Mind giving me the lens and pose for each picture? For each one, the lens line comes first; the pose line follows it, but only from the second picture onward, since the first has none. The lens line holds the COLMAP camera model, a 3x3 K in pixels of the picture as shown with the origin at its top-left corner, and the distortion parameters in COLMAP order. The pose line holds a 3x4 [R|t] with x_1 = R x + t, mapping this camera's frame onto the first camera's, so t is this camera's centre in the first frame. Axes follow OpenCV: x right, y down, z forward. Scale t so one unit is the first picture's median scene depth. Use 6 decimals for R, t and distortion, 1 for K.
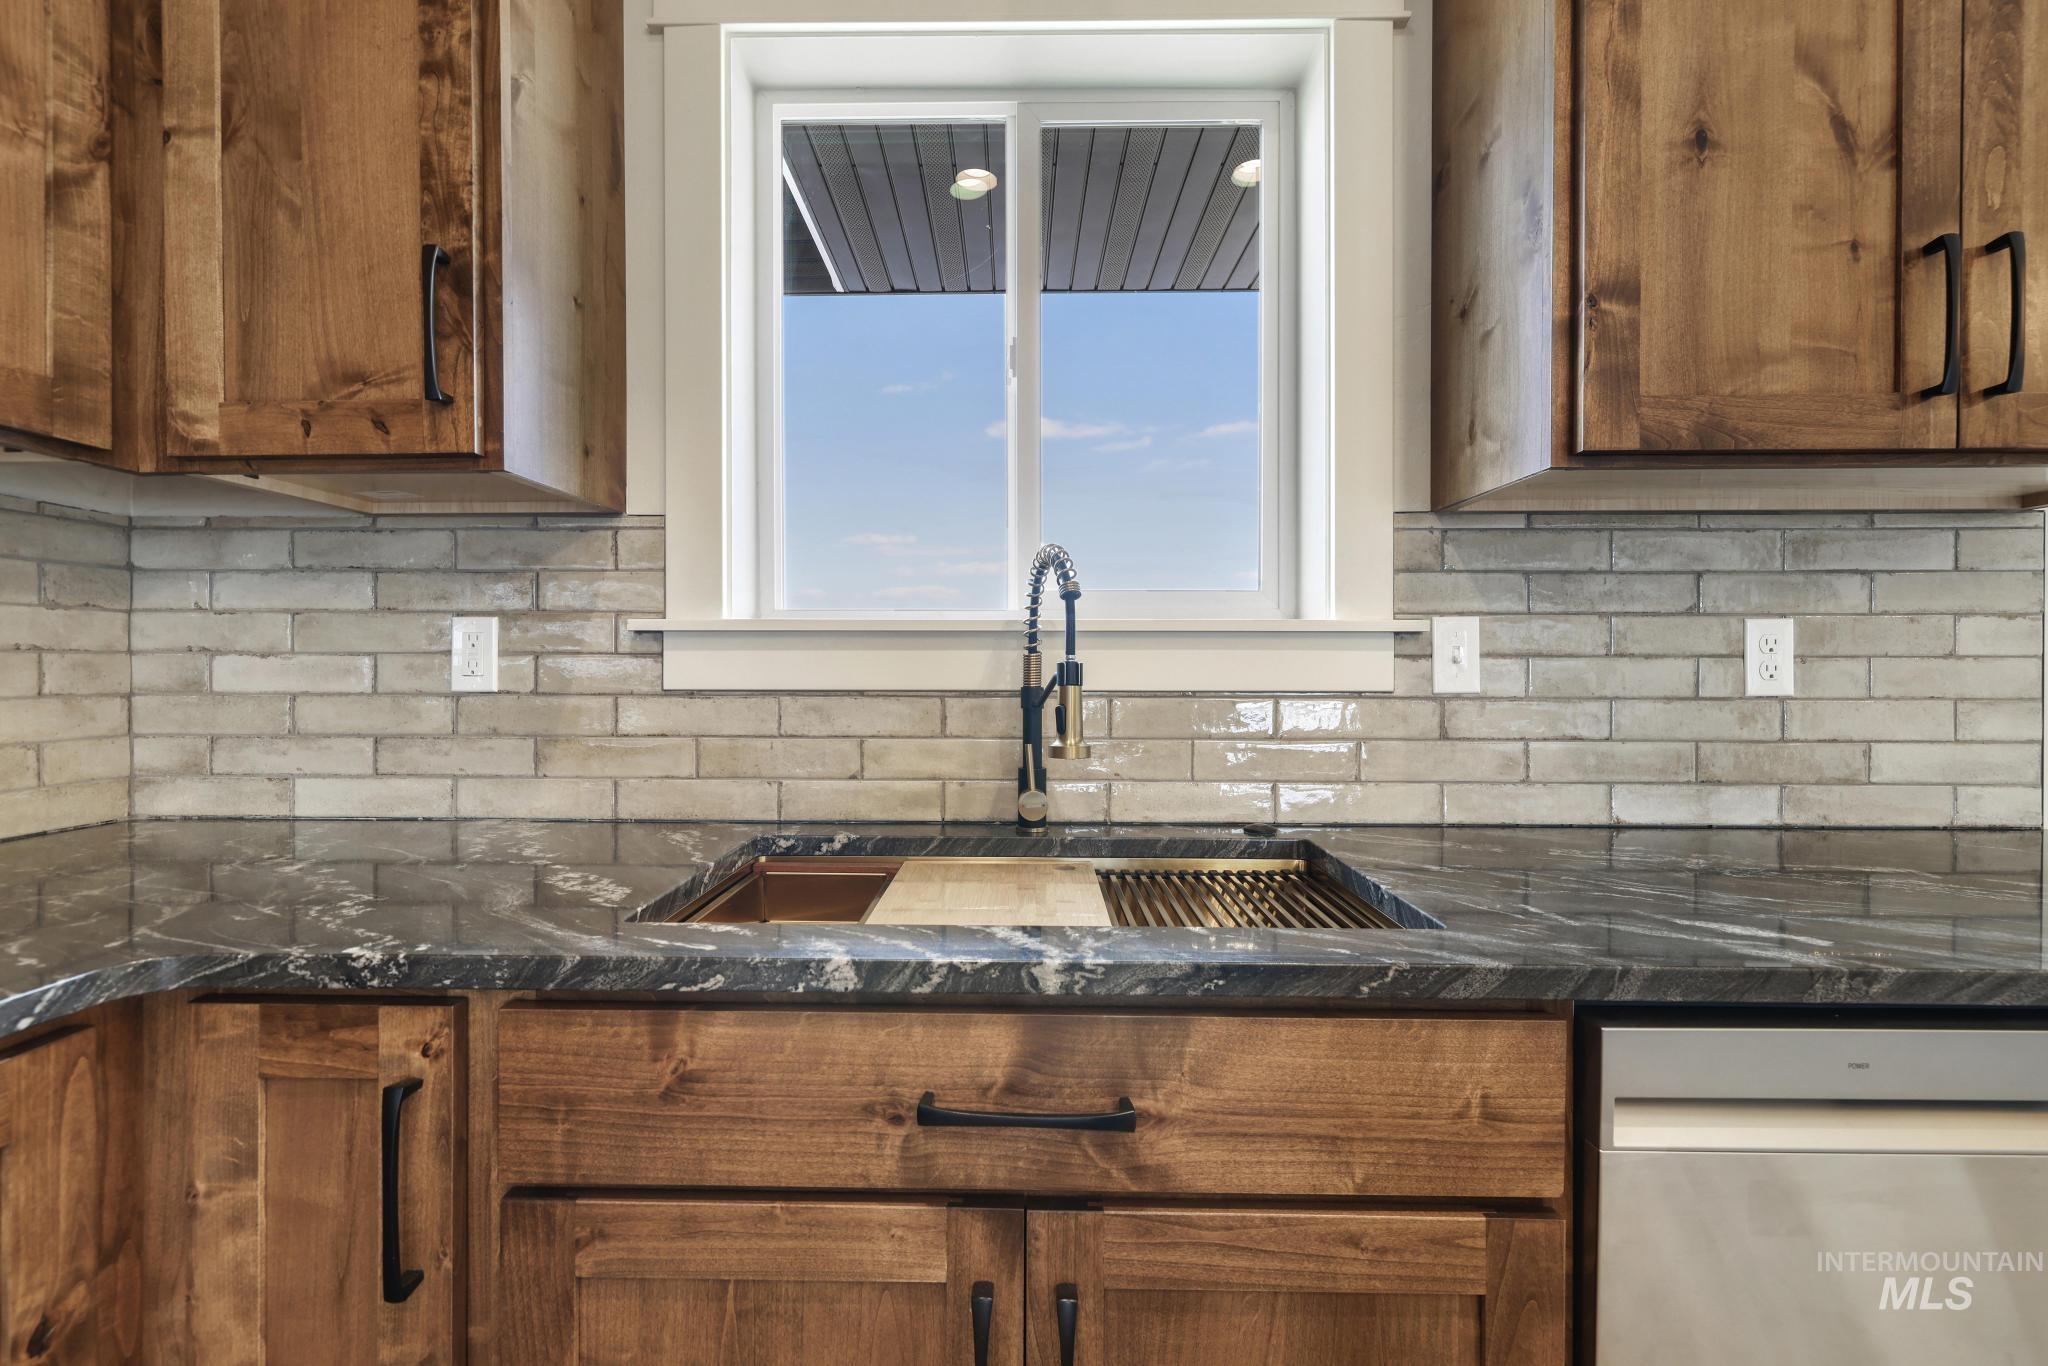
lens RADIAL K [[922.7, 0, 1023.5], [0, 922.7, 673.3], [0, 0, 1]] dist [0.001656, -0.000344]
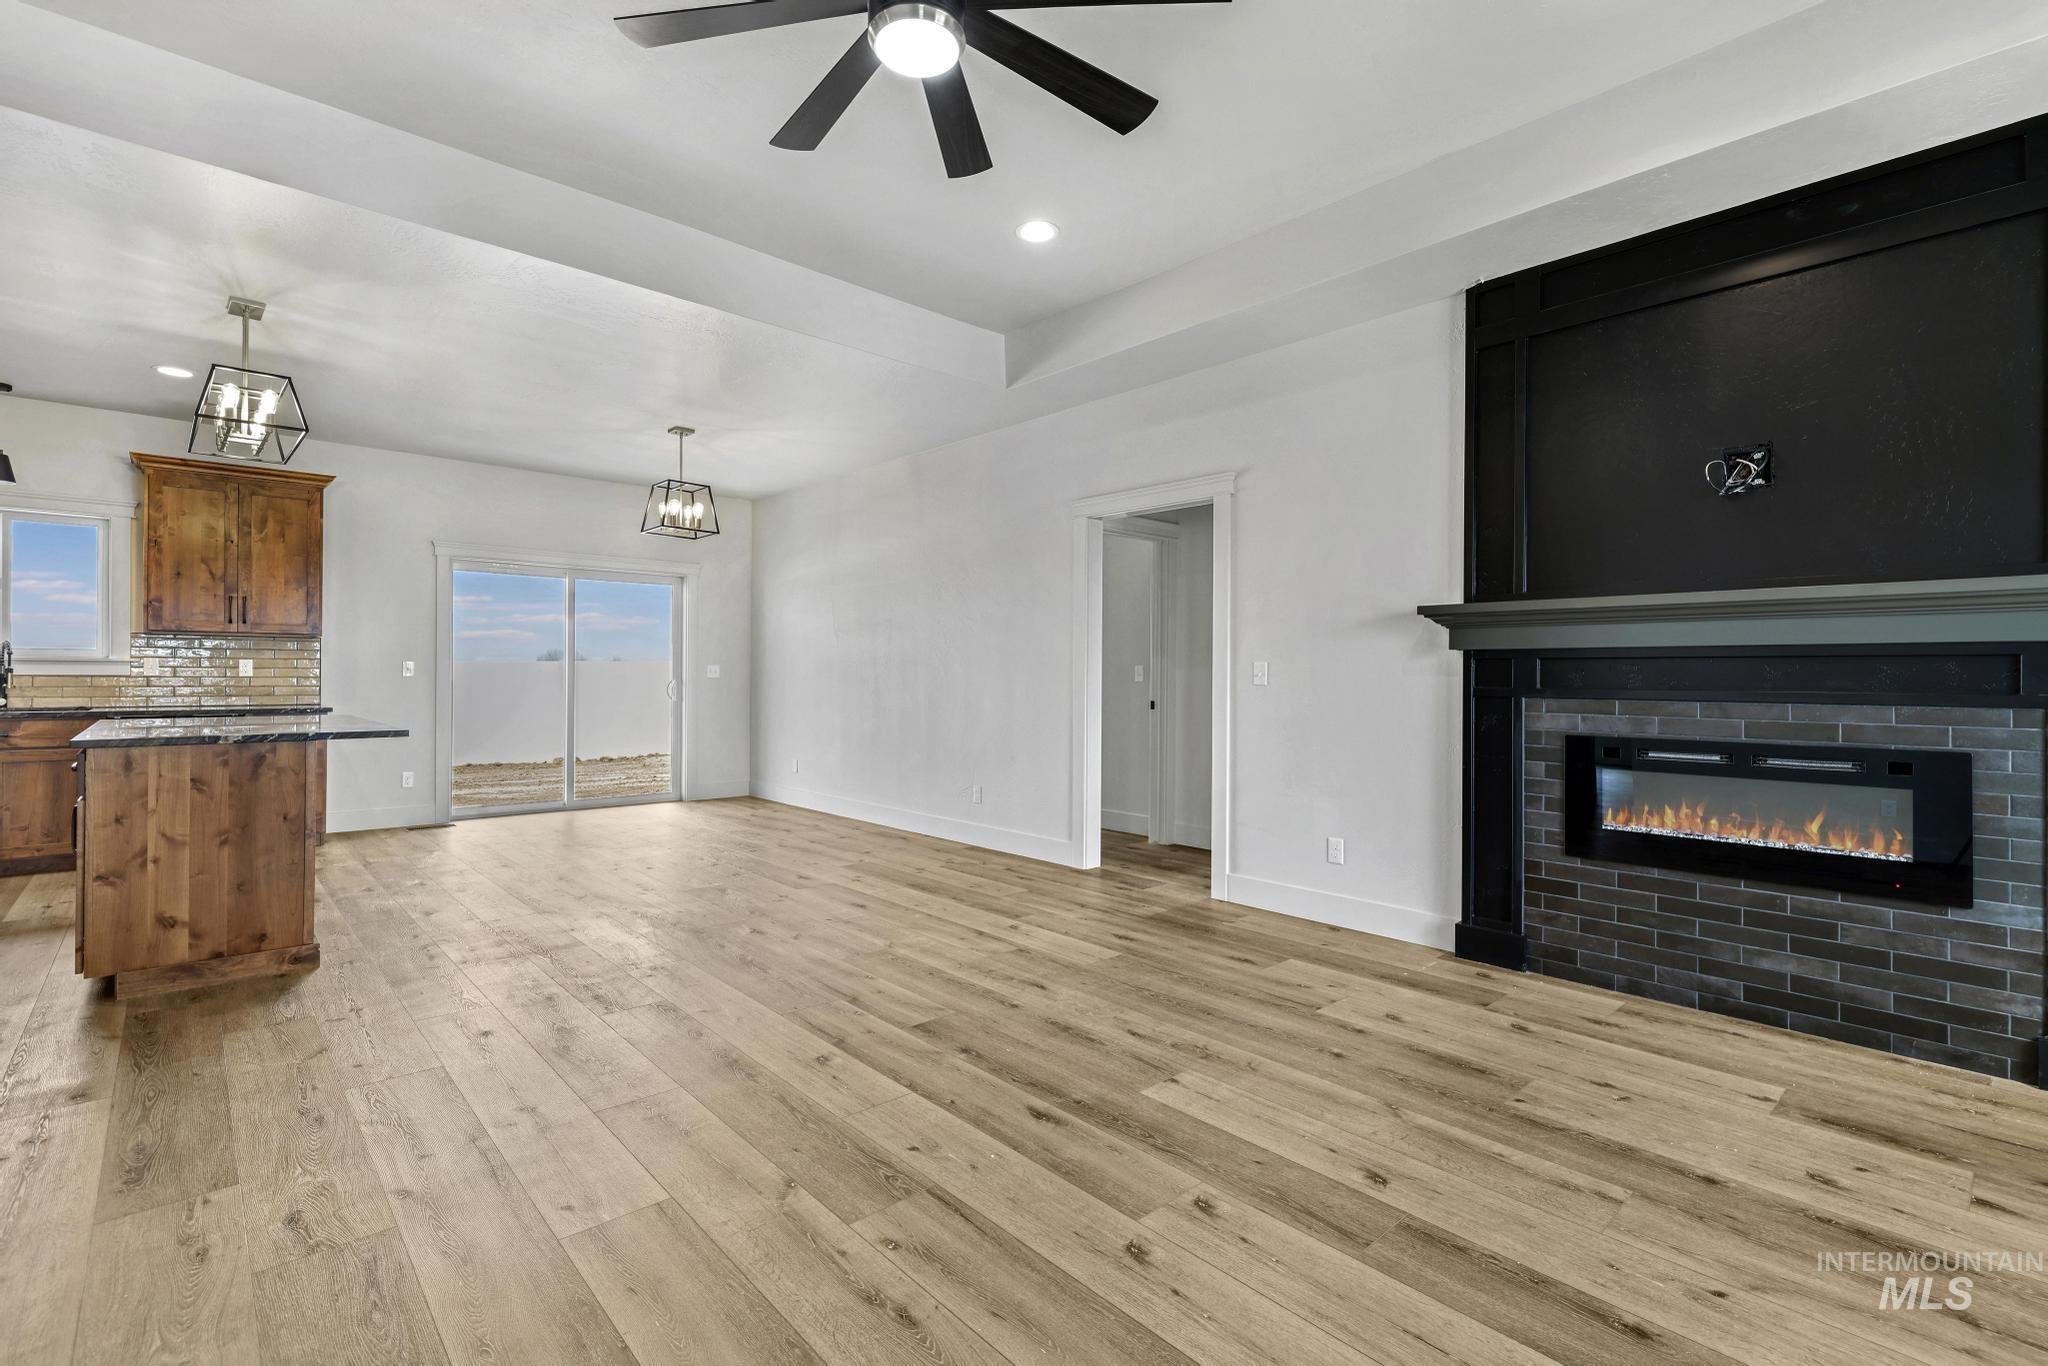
lens RADIAL K [[894.5, 0, 1034.2], [0, 894.5, 670.8], [0, 0, 1]] dist [-0.004145, -0.000971]
pose [[0.716577, 0.007139, 0.697471, 0.687480], [-0.002538, 0.999968, -0.007628, 0.026789], [-0.697503, 0.003696, 0.716572, -6.291412]]
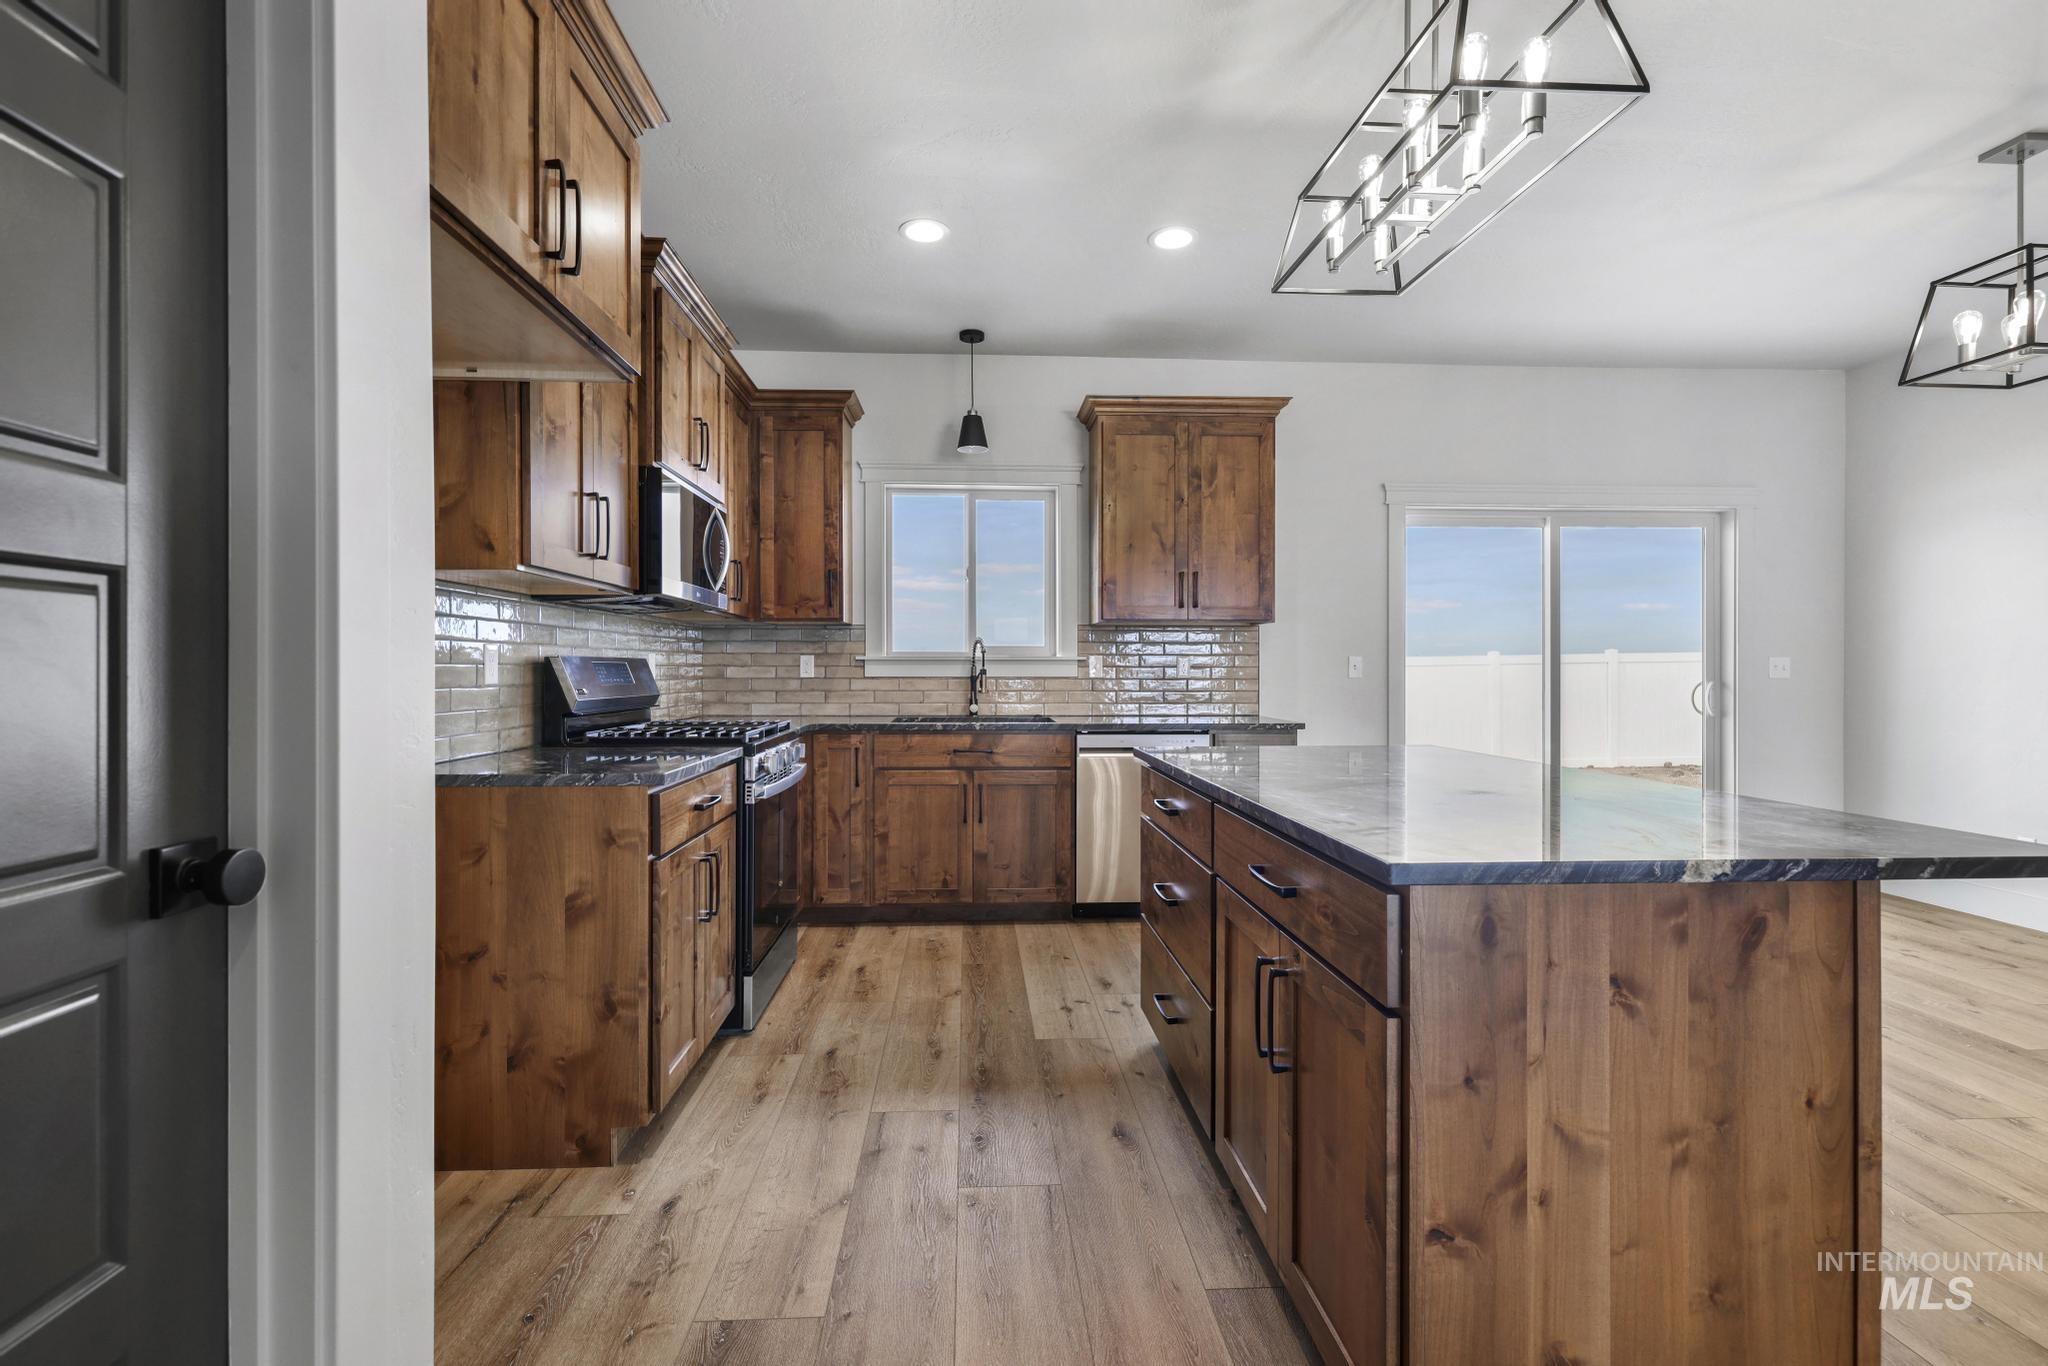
lens RADIAL K [[894.5, 0, 1034.2], [0, 894.5, 670.8], [0, 0, 1]] dist [-0.004145, -0.000971]
pose [[0.996435, -0.000688, 0.084365, -0.058087], [0.001048, 0.999991, -0.004228, 0.013606], [-0.084361, 0.004302, 0.996426, -3.045764]]
